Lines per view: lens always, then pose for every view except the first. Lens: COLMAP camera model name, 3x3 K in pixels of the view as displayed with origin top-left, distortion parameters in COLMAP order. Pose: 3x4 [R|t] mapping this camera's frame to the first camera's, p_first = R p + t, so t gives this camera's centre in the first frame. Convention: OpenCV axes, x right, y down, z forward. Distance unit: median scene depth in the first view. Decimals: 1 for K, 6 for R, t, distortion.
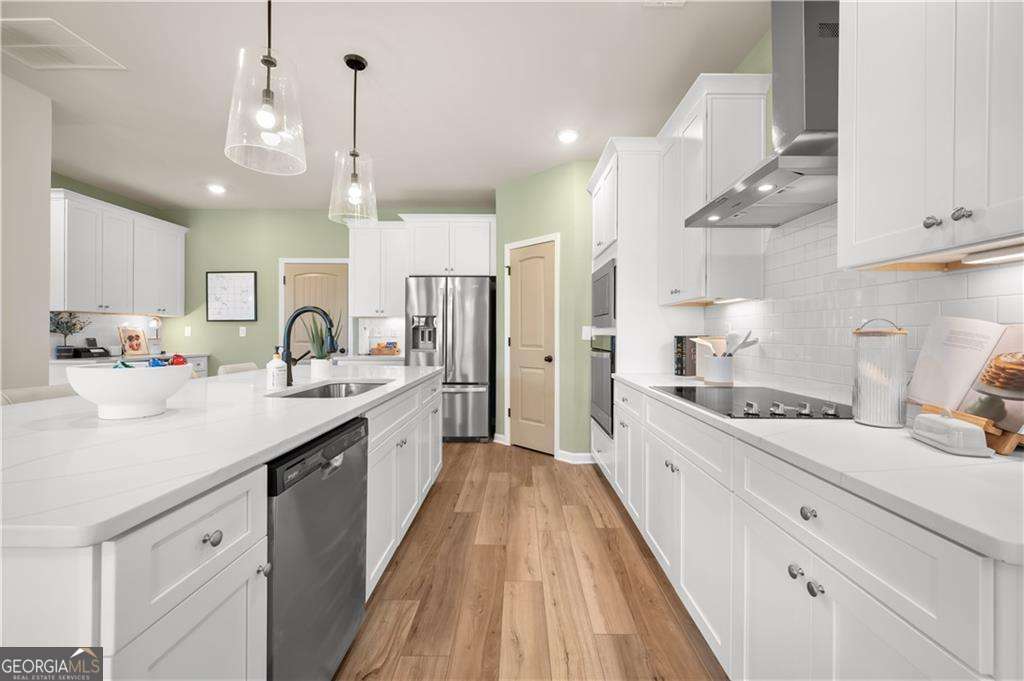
lens RADIAL K [[420.8, 0, 512.5], [0, 420.8, 333.8], [0, 0, 1]] dist [-0.006313, 0.000532]
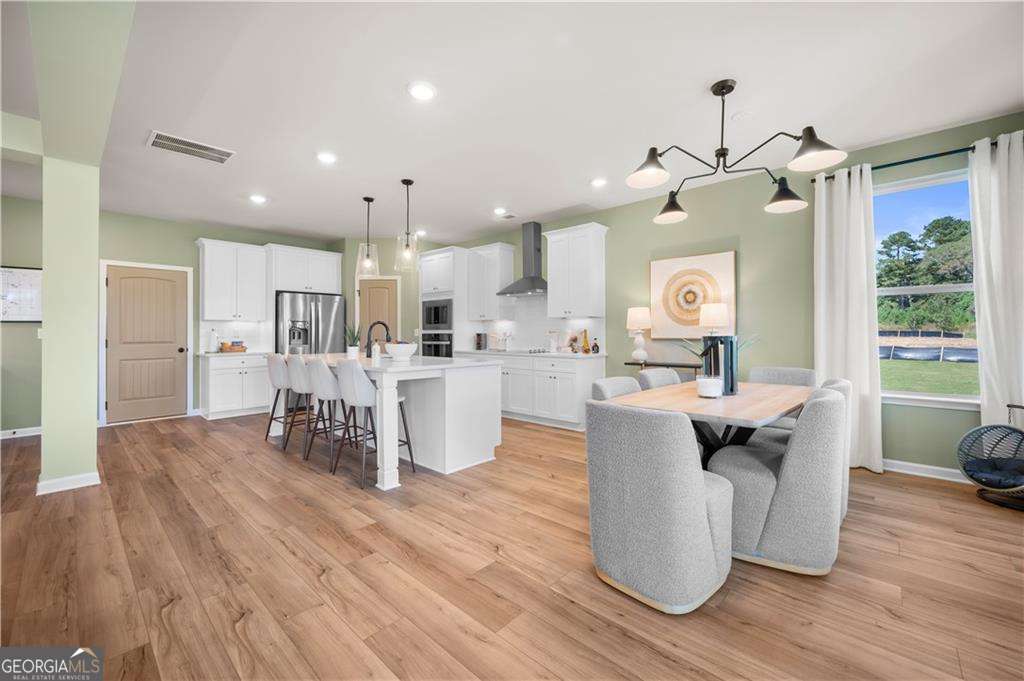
lens RADIAL K [[412.0, 0, 515.0], [0, 412.0, 332.8], [0, 0, 1]] dist [0.002733, 0.000318]
pose [[0.672466, -0.005324, 0.740109, -1.242340], [0.007304, 0.999973, 0.000557, 0.001237], [-0.740092, 0.005032, 0.672487, -0.774170]]
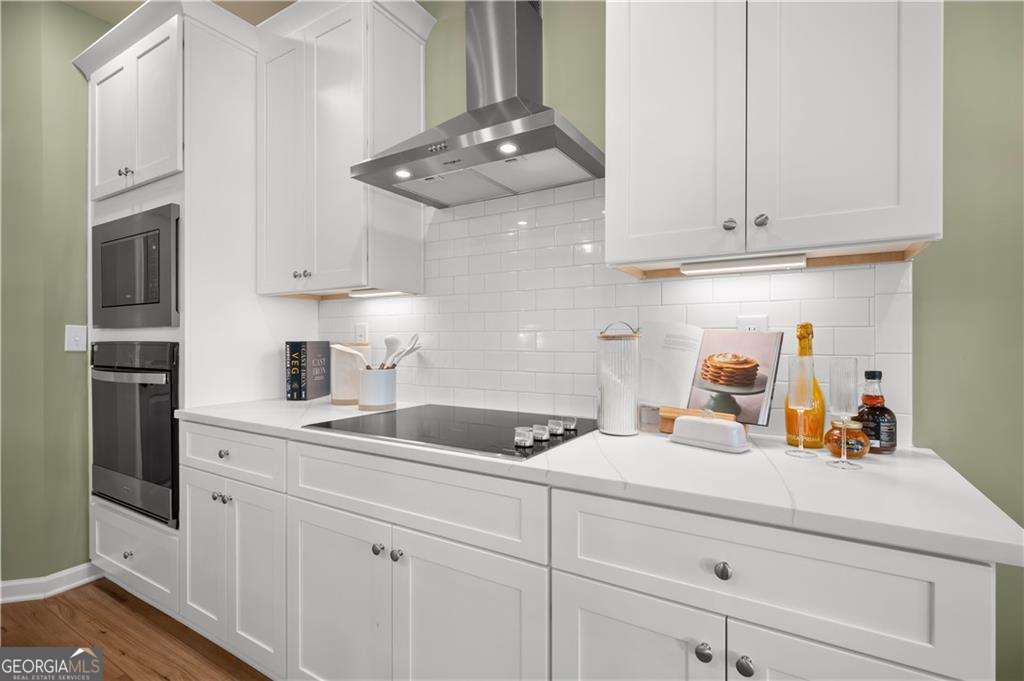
lens RADIAL K [[476.0, 0, 520.8], [0, 476.0, 339.2], [0, 0, 1]] dist [-0.003232, -0.000361]
pose [[0.501170, -0.007528, 0.865316, -0.081105], [0.004444, 0.999971, 0.006126, -0.001817], [-0.865338, 0.000776, 0.501189, 0.308343]]
